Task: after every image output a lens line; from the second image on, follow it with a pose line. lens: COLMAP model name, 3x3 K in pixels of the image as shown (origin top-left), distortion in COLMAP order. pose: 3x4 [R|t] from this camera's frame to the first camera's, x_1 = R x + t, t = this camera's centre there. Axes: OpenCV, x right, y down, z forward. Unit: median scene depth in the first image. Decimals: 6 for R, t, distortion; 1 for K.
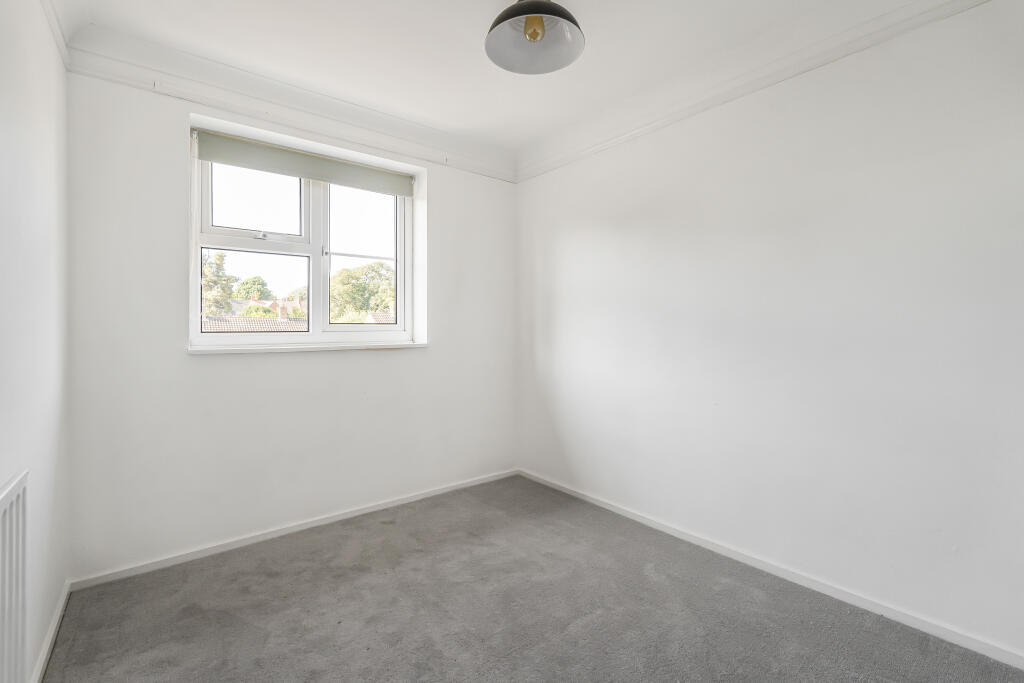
lens RADIAL K [[456.7, 0, 507.0], [0, 456.7, 332.4], [0, 0, 1]] dist [0.014520, 0.000189]
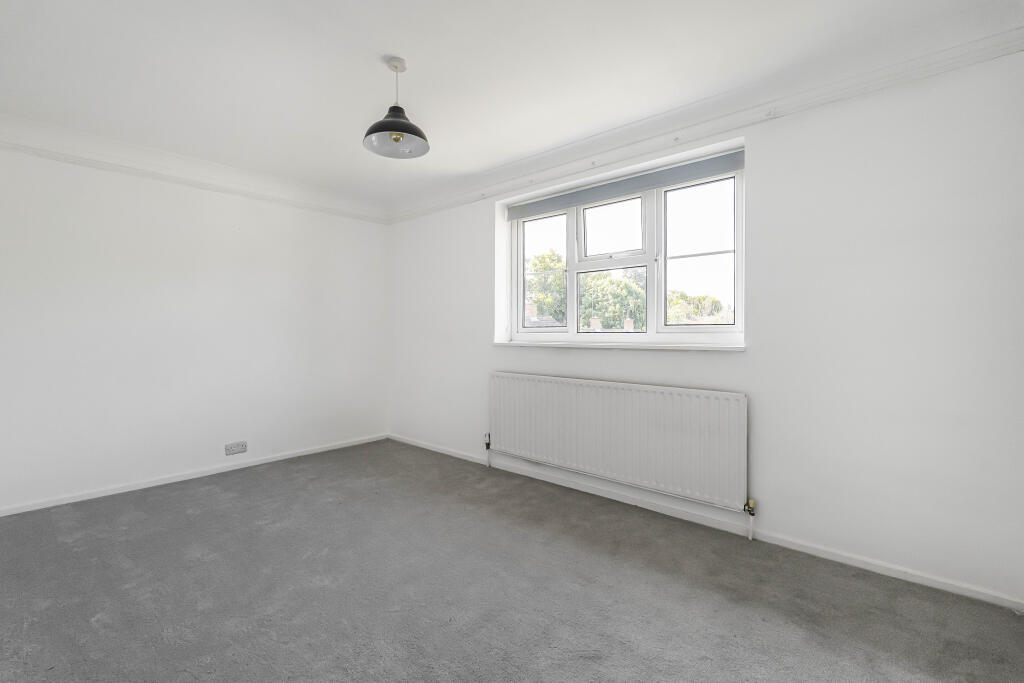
lens RADIAL K [[456.7, 0, 507.0], [0, 456.7, 332.4], [0, 0, 1]] dist [0.014520, 0.000189]
pose [[0.179437, 0.008399, -0.983734, 0.598589], [-0.007633, 0.999945, 0.007145, -0.008146], [0.983740, 0.006227, 0.179491, 0.457871]]
